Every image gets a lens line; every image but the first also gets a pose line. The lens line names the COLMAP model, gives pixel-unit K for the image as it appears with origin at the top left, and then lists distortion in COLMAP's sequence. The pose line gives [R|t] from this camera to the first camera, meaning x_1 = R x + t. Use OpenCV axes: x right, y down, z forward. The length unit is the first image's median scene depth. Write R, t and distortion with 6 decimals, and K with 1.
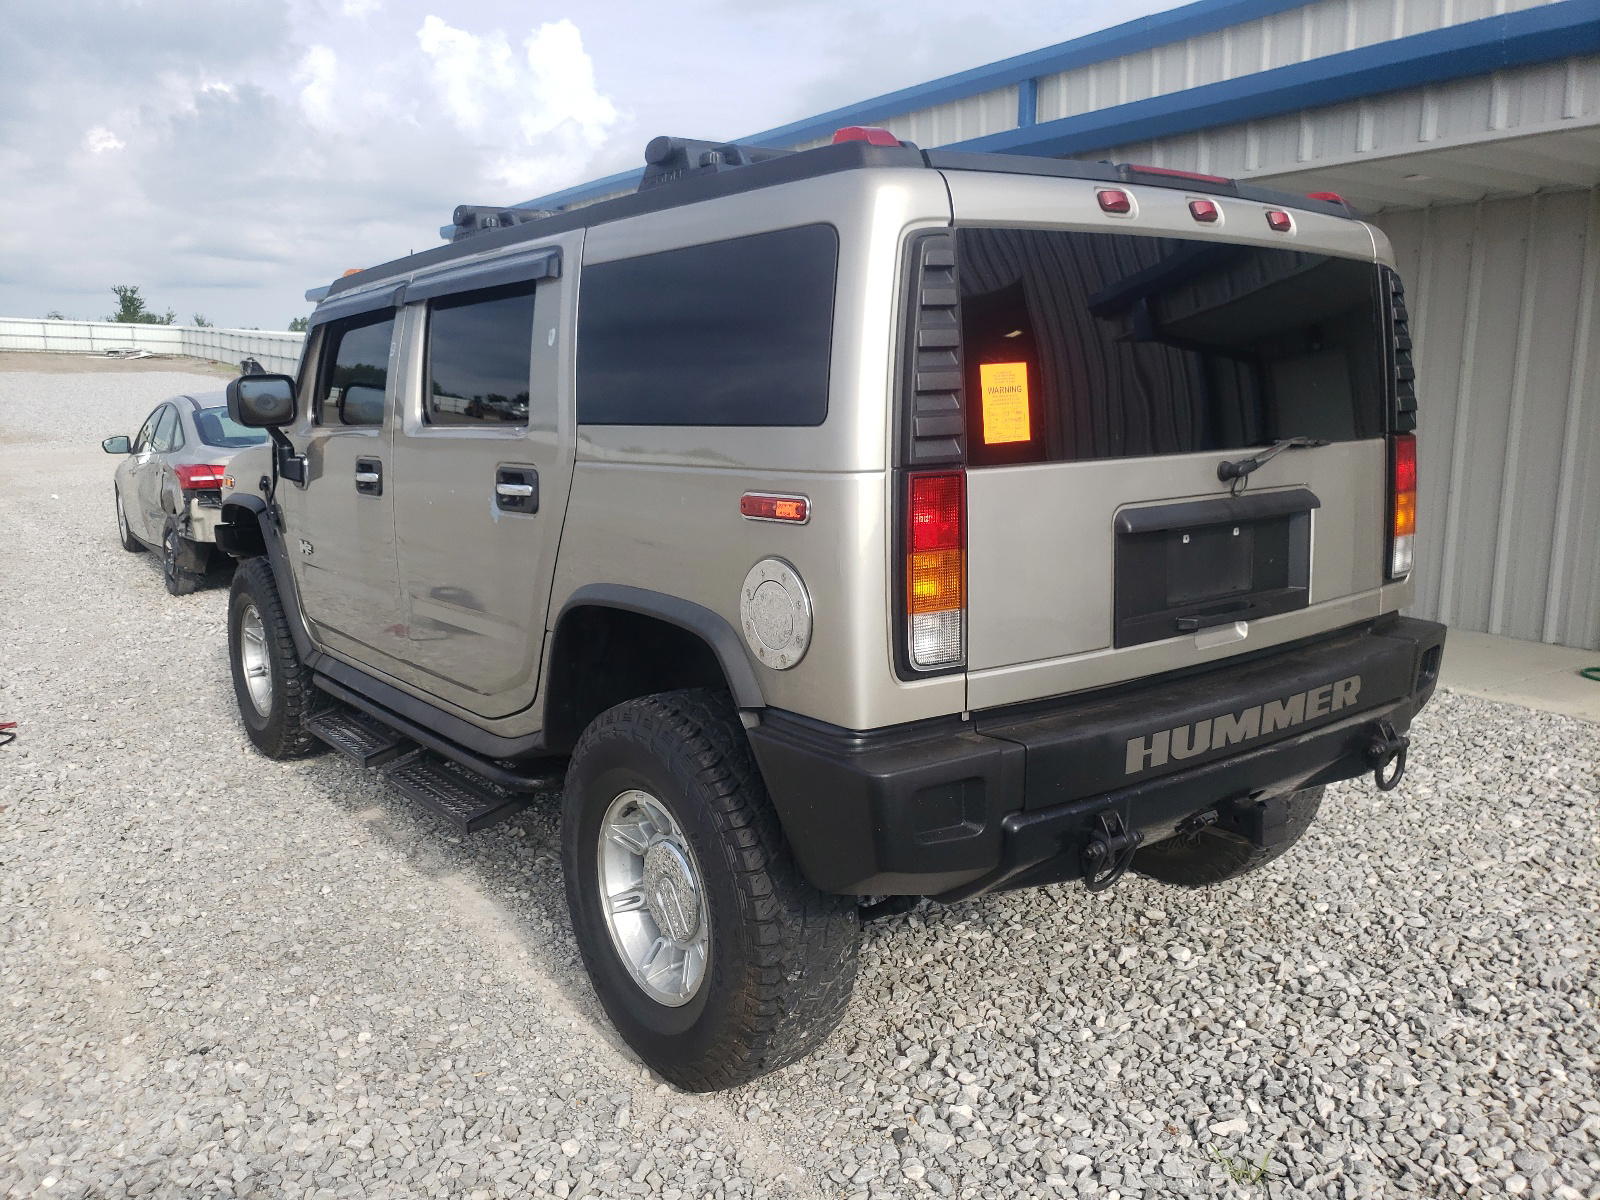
lens RADIAL K [[1297.4, 0, 800.0], [0, 1297.4, 600.0], [0, 0, 1]] dist [0.002783, 0.000597]
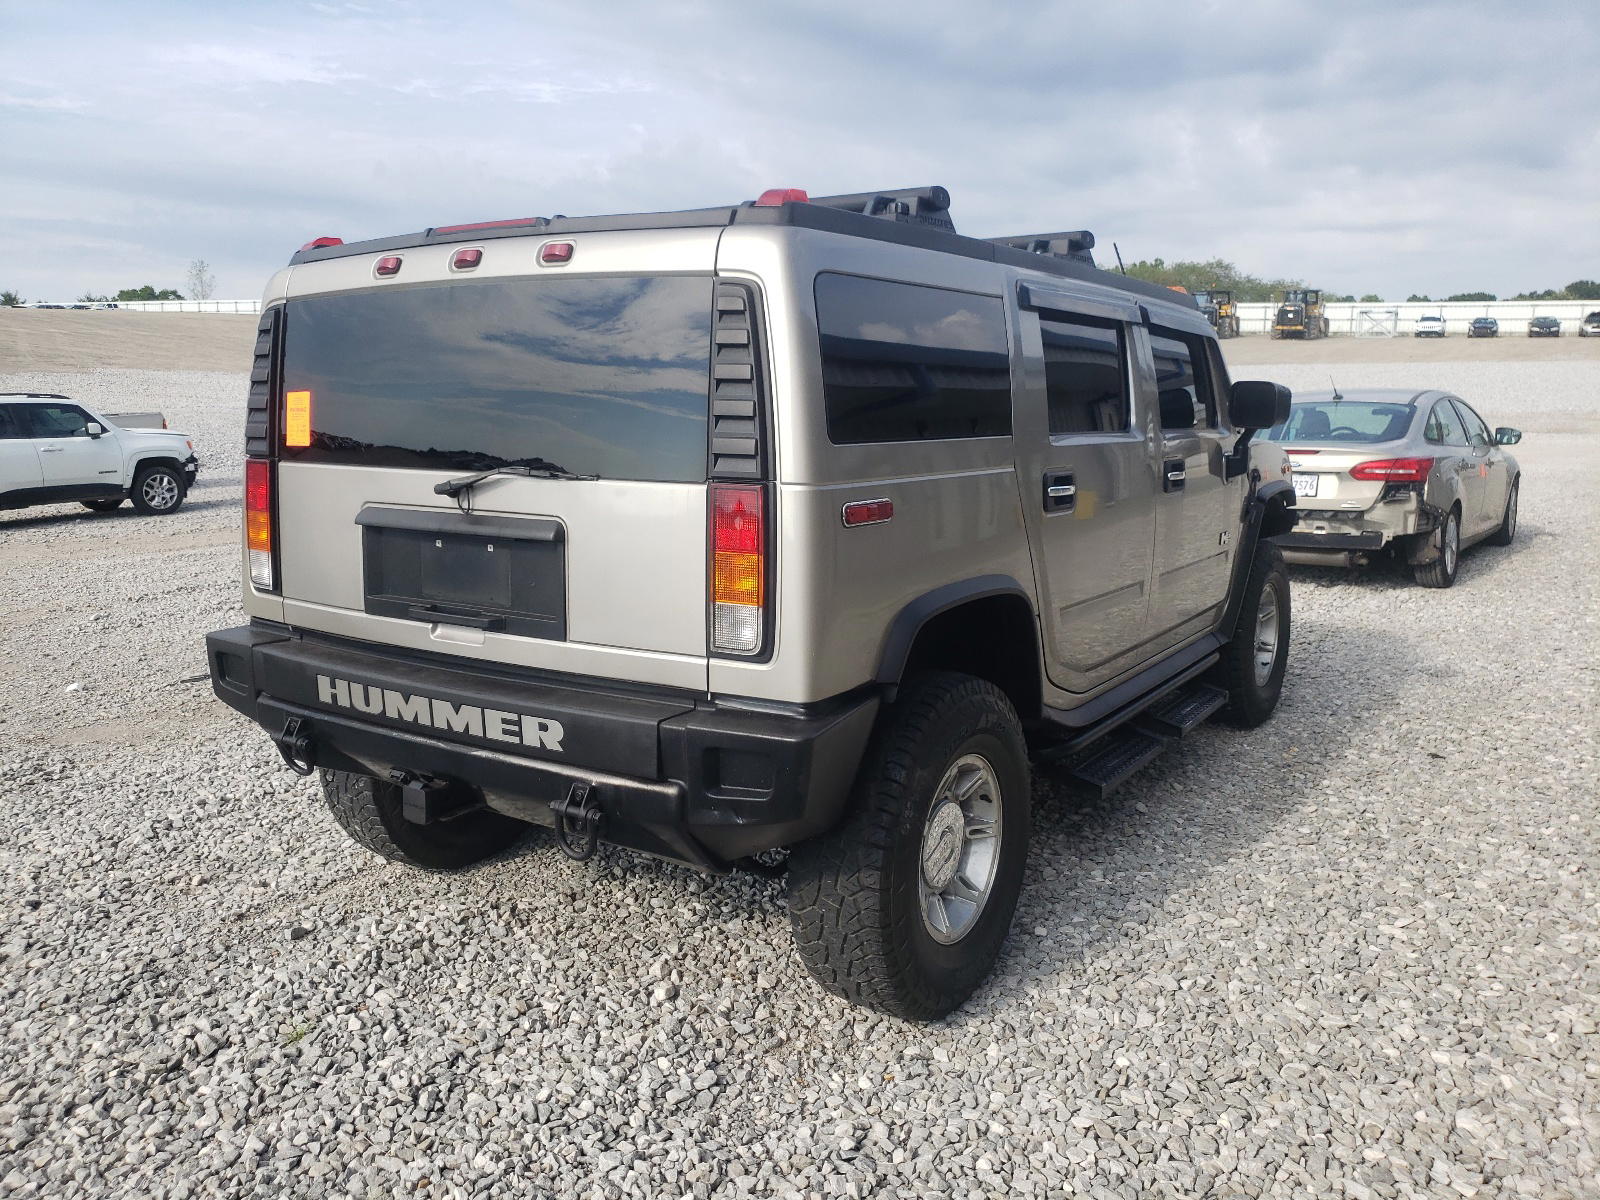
lens RADIAL K [[1297.4, 0, 800.0], [0, 1297.4, 600.0], [0, 0, 1]] dist [0.002783, 0.000597]
pose [[0.363065, 0.165064, -0.917026, 1.539665], [-0.174344, 0.978836, 0.107164, -0.184125], [0.915307, 0.120971, 0.384159, 0.875022]]
